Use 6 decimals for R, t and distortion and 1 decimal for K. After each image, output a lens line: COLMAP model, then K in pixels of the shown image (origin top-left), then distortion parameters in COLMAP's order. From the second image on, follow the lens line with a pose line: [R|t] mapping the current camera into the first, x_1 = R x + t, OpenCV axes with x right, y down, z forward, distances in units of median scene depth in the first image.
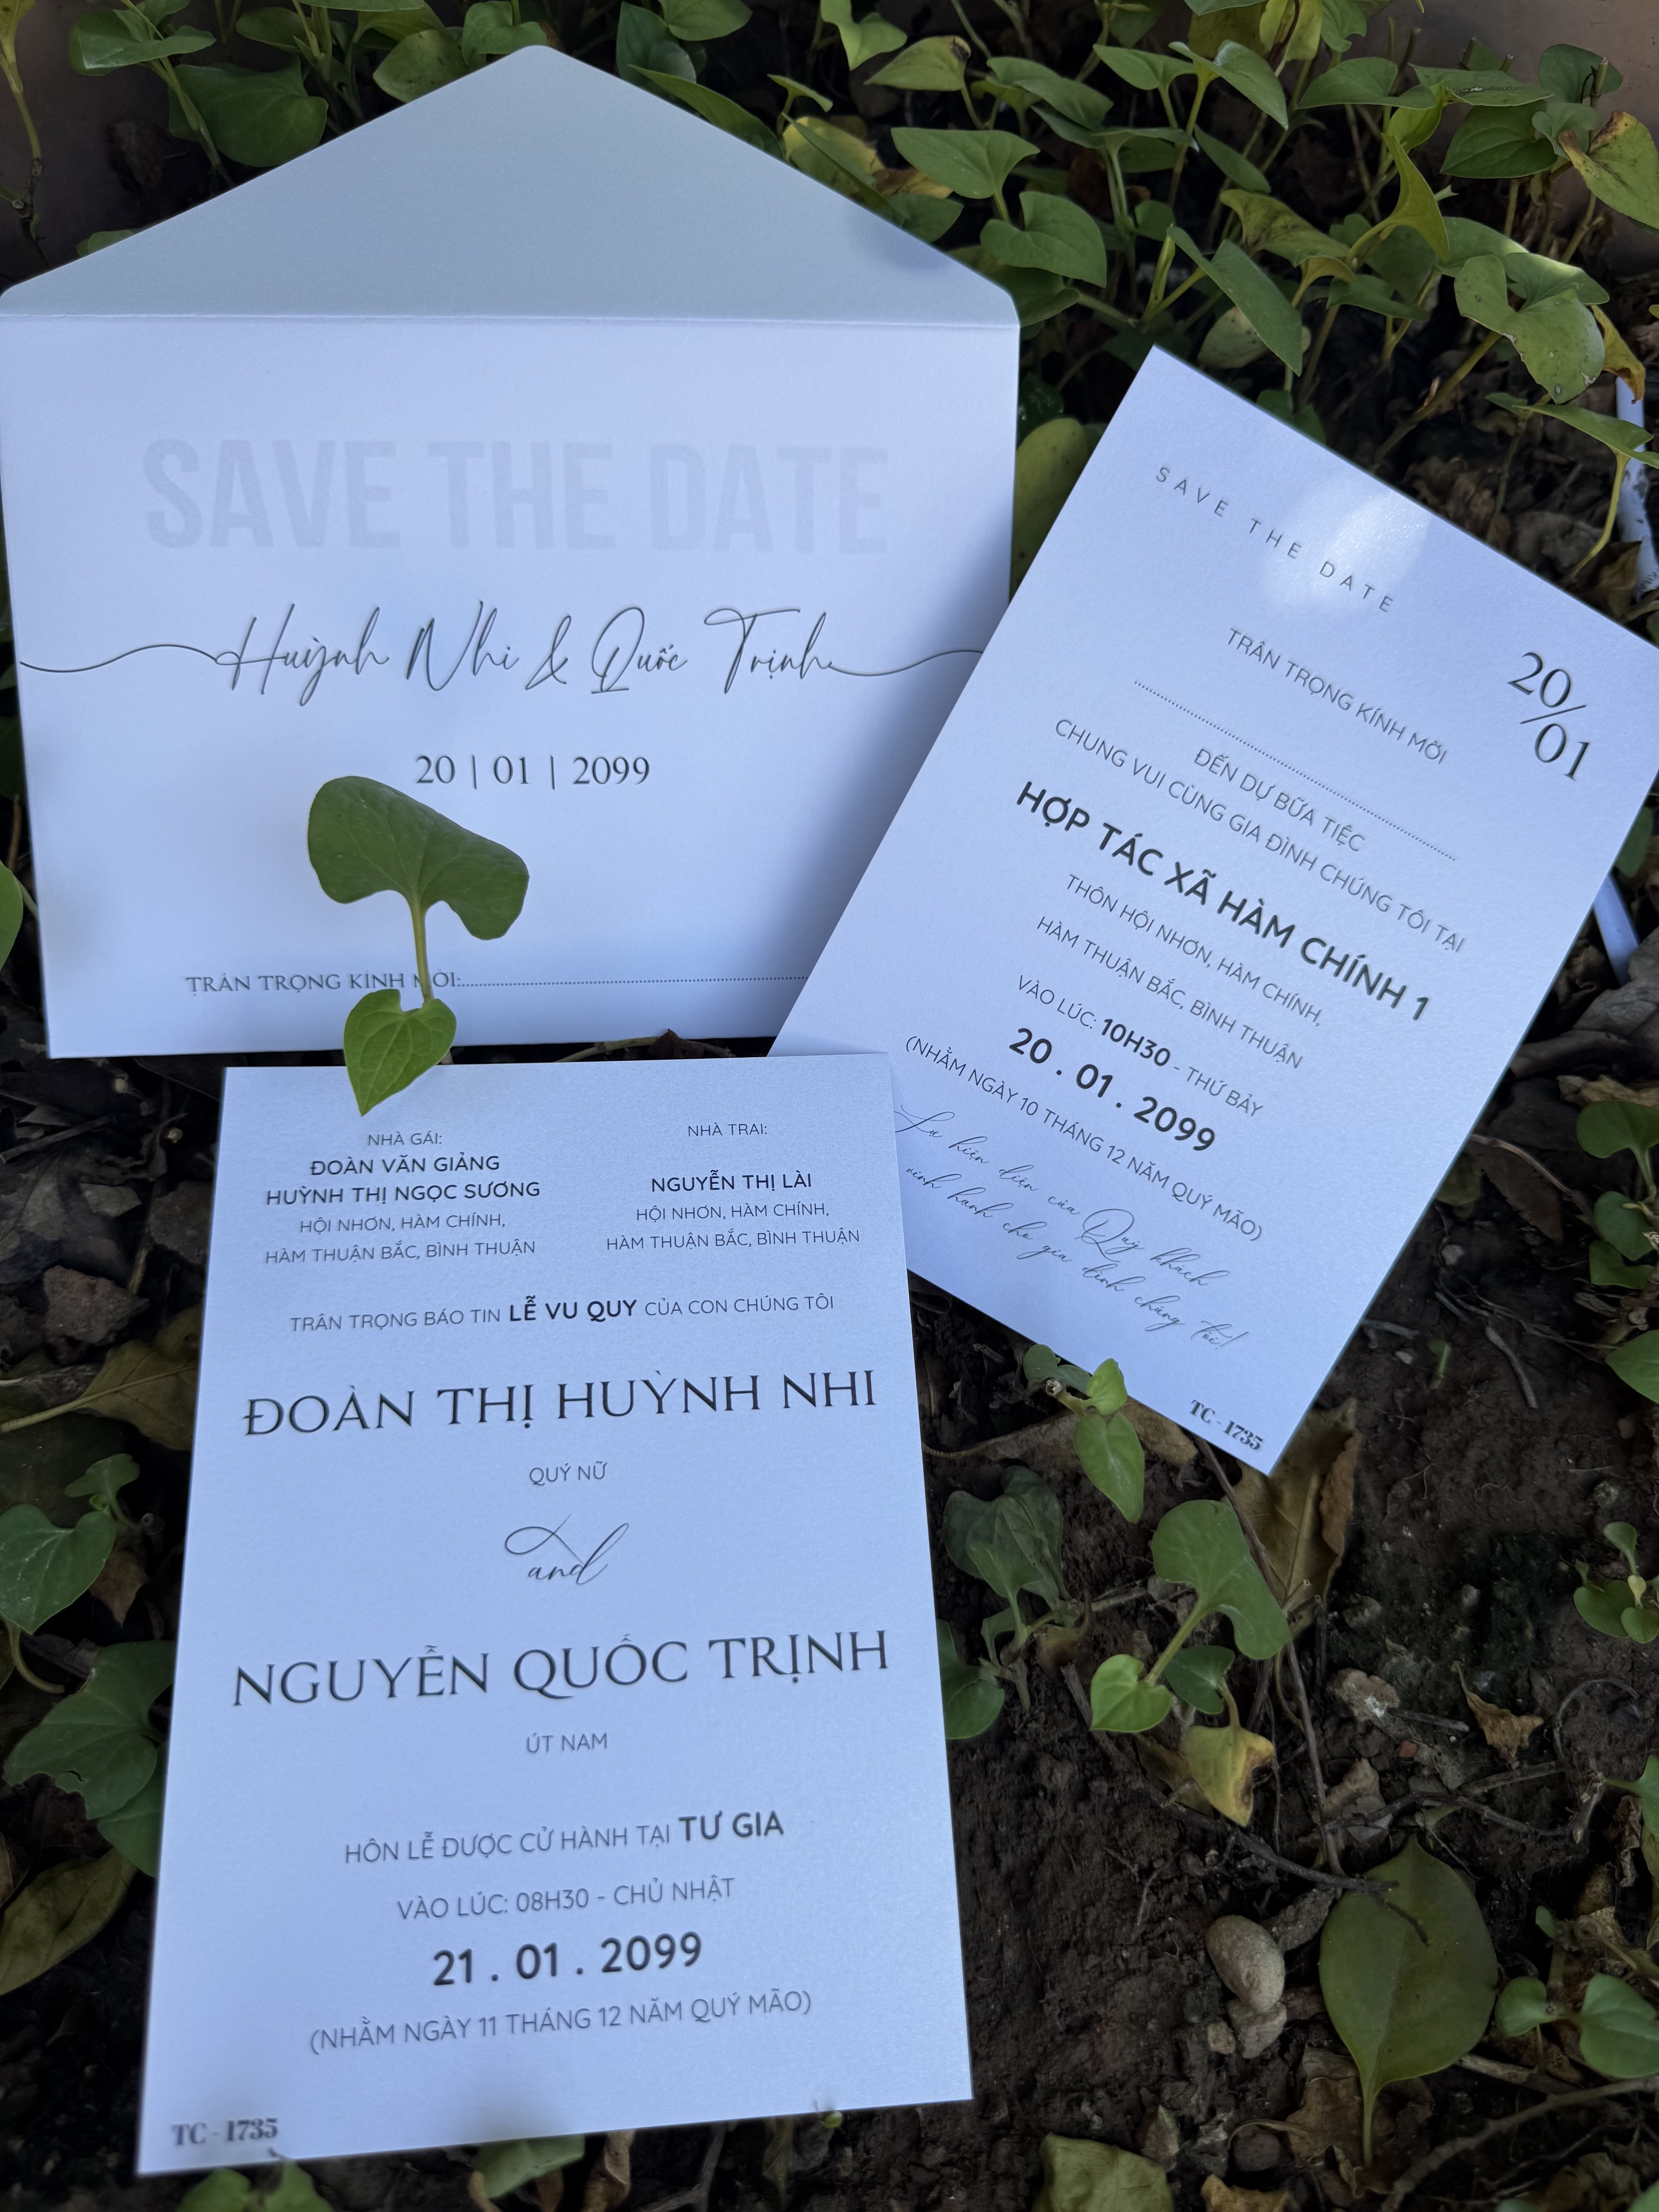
lens RADIAL K [[1674.8, 0, 834.0], [0, 1674.8, 1103.2], [0, 0, 1]] dist [-0.037453, 0.011501]
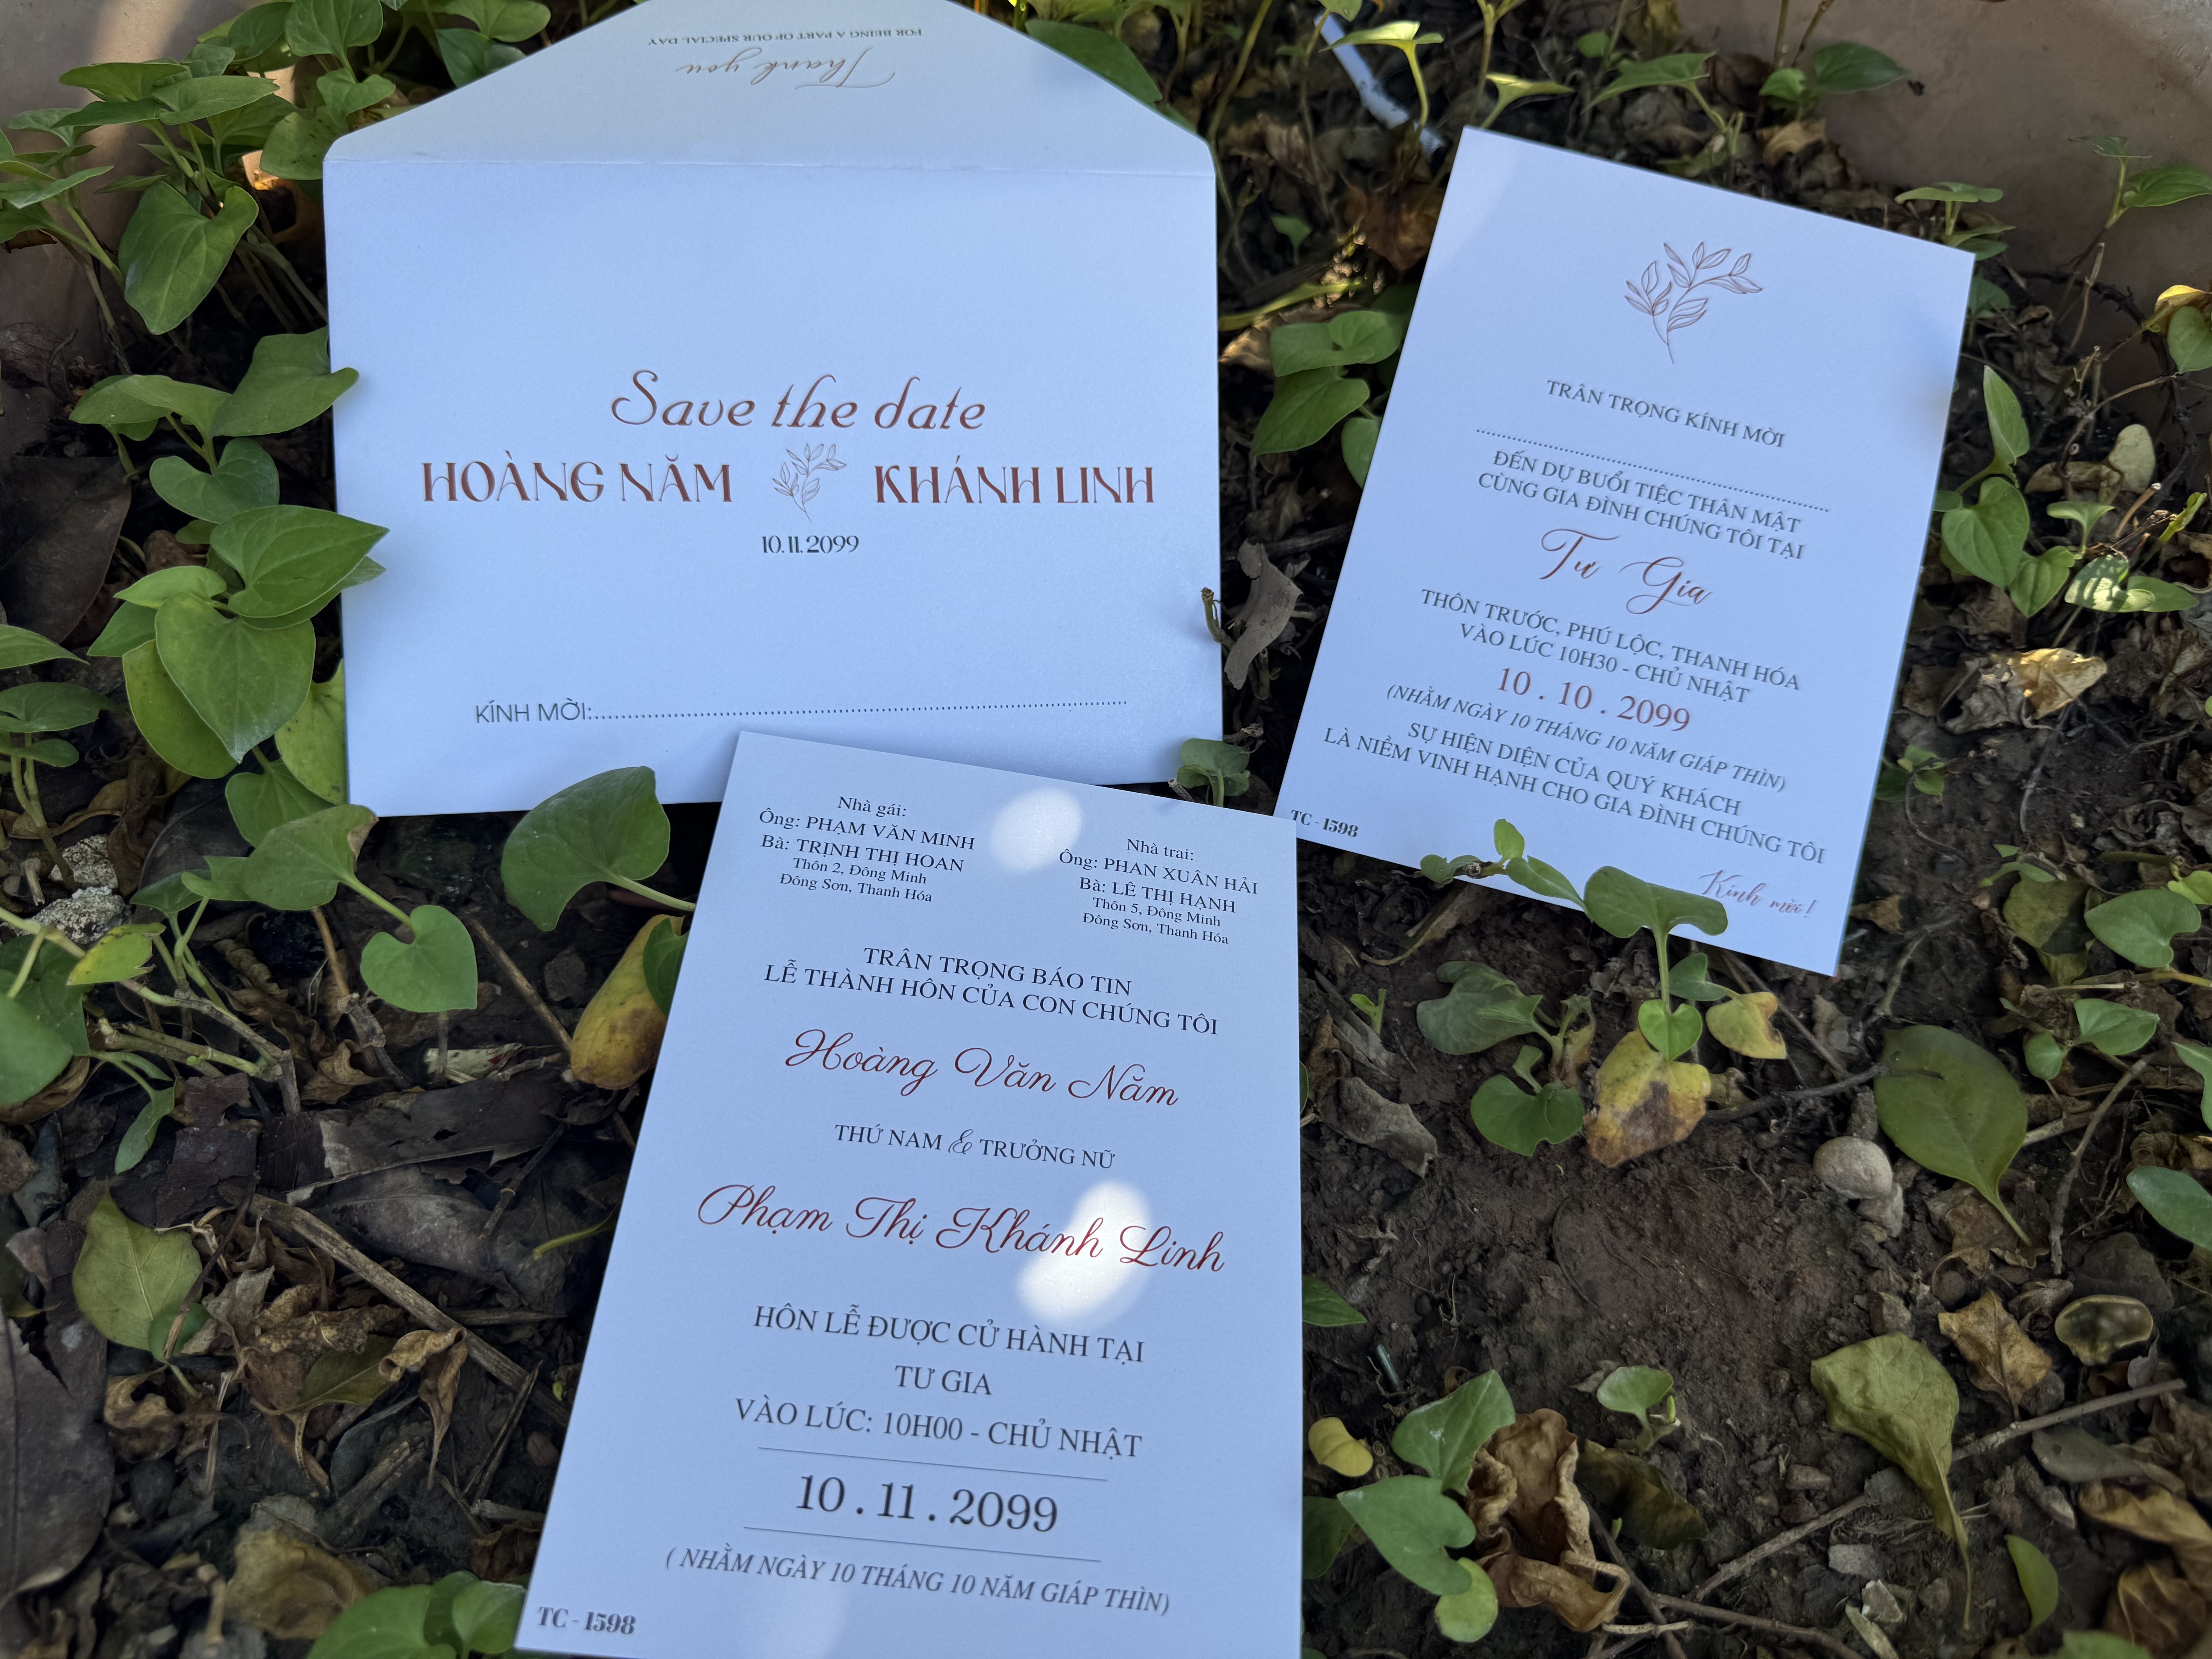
lens RADIAL K [[1674.8, 0, 1118.7], [0, 1674.8, 820.1], [0, 0, 1]] dist [-0.037453, 0.011501]
pose [[0.829675, -0.481364, 0.282716, -0.395965], [0.509779, 0.859700, -0.032264, 0.058843], [-0.227520, 0.170891, 0.958661, -0.085172]]
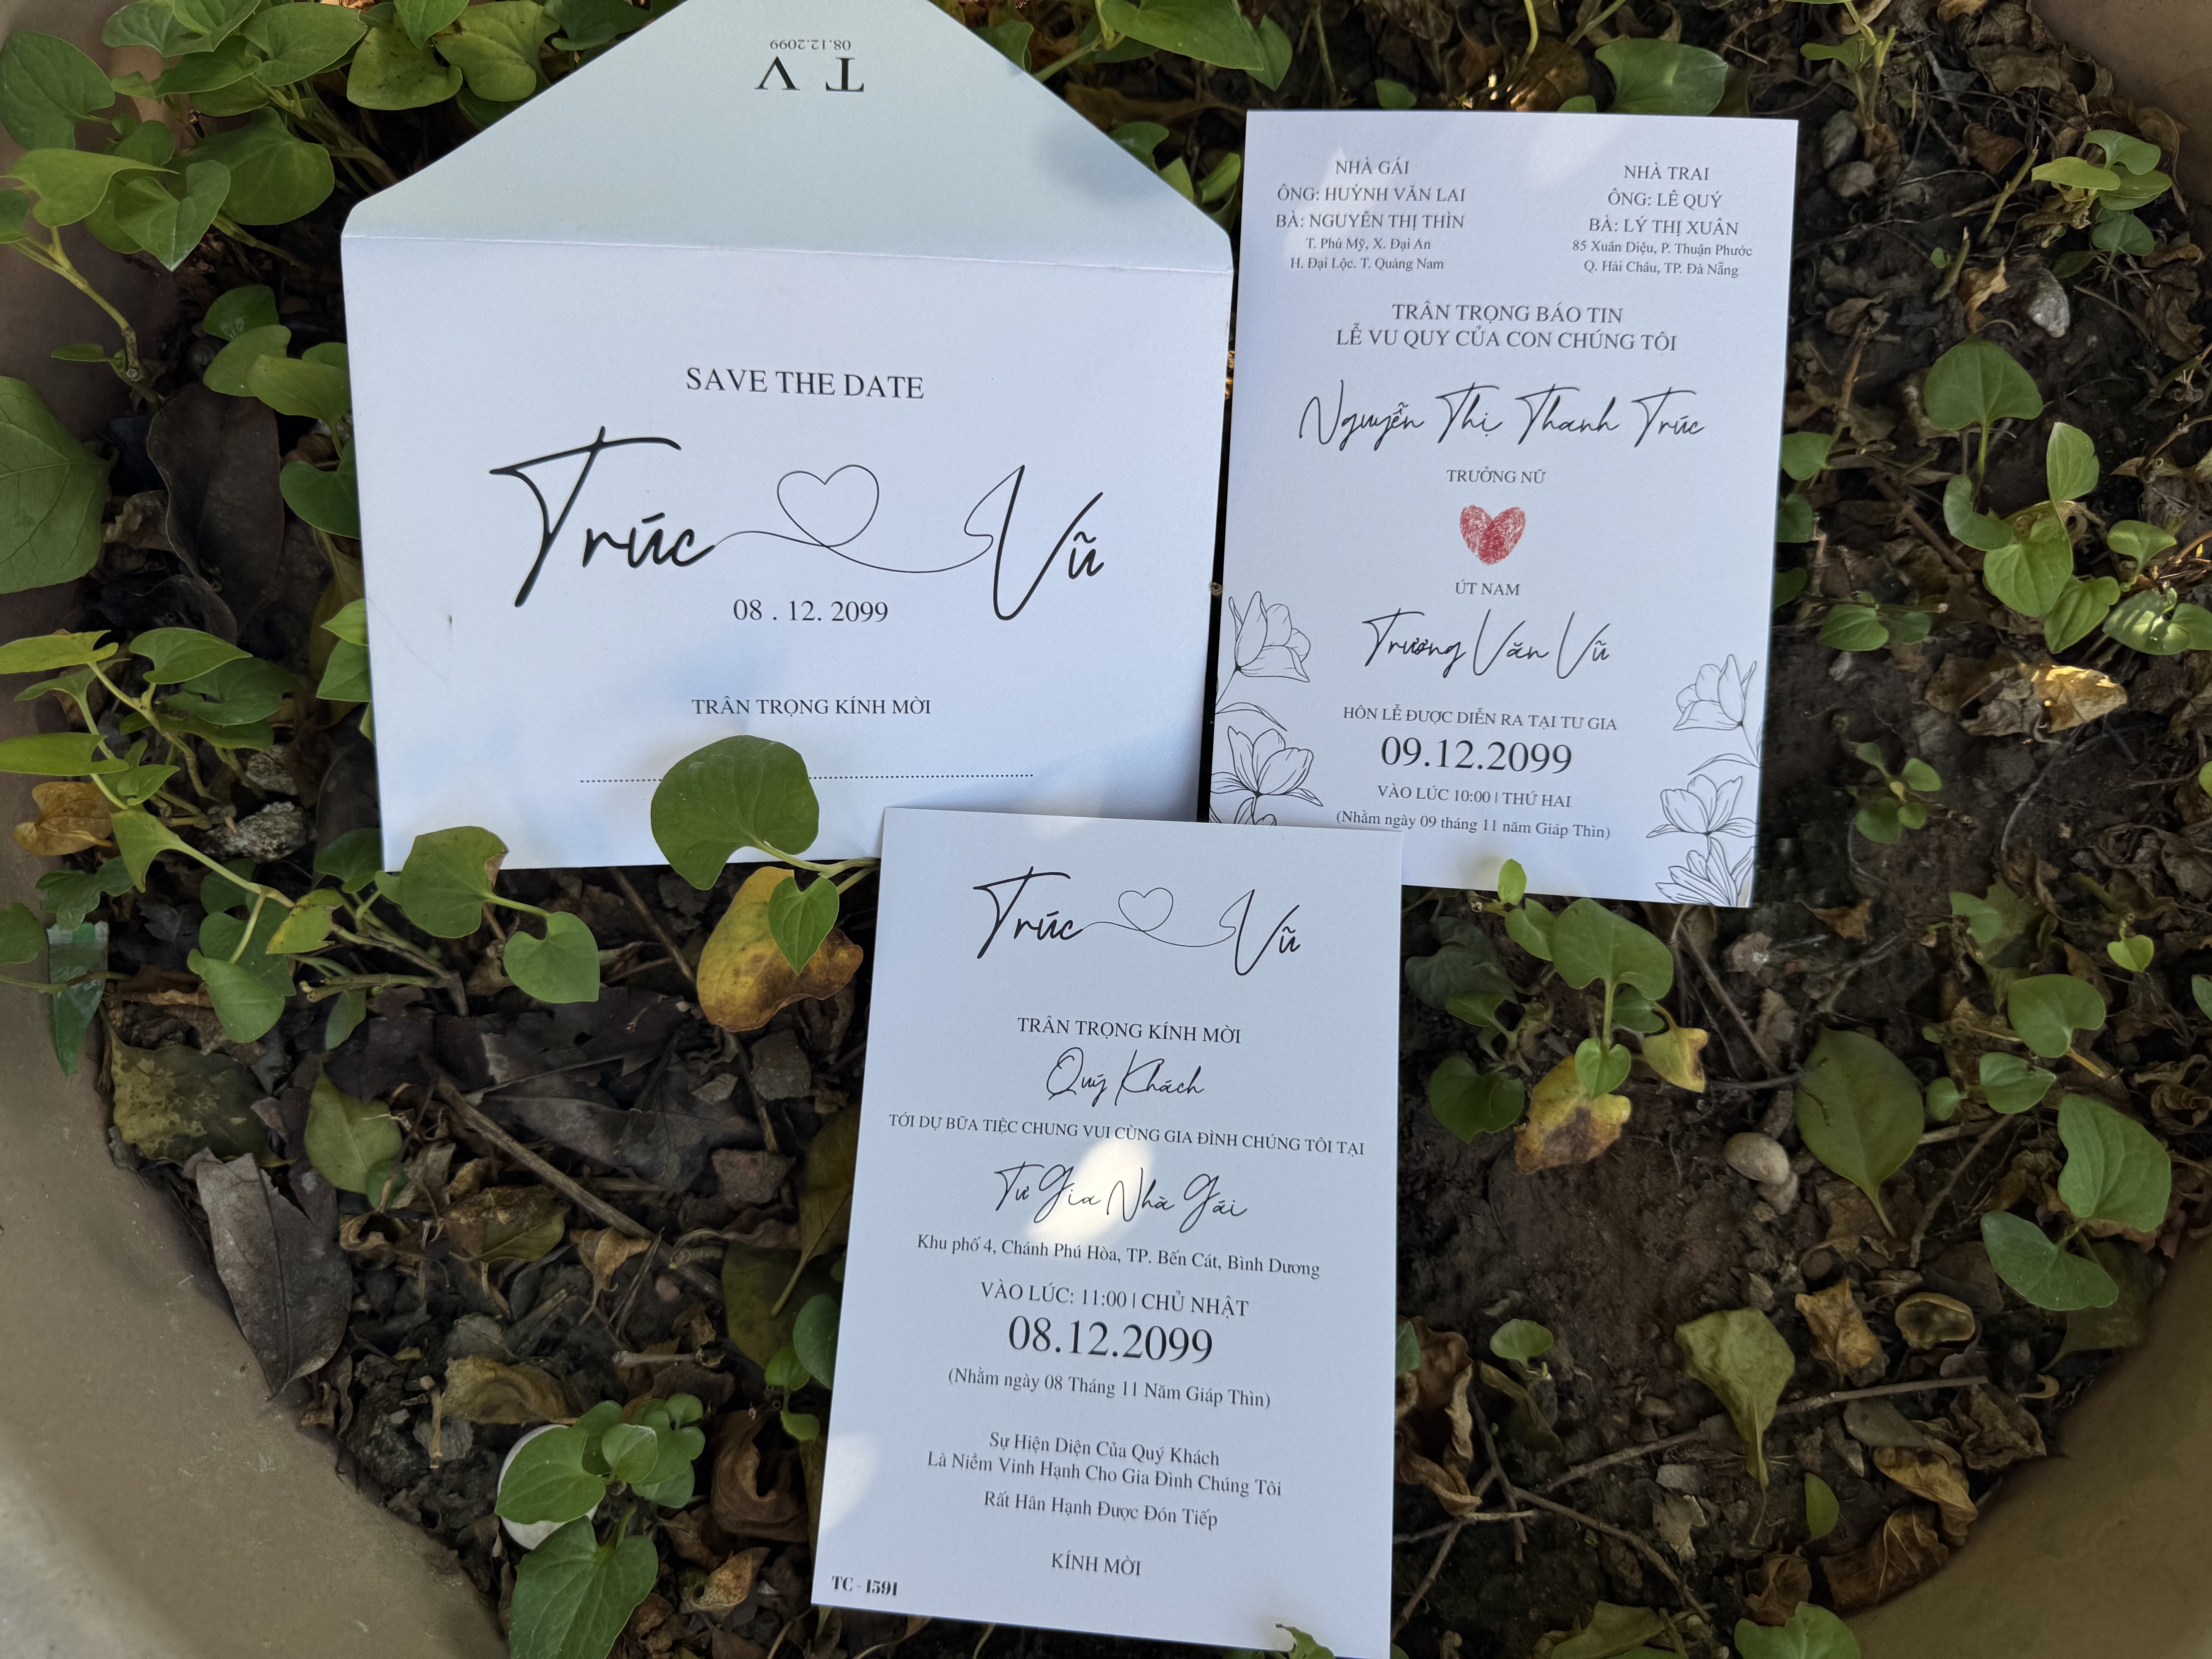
lens RADIAL K [[1674.8, 0, 1107.9], [0, 1674.8, 834.3], [0, 0, 1]] dist [-0.037453, 0.011501]
pose [[0.874821, -0.483538, 0.029666, -0.135716], [0.465064, 0.855392, 0.228079, -0.282628], [-0.135661, -0.185732, 0.973190, -0.240018]]
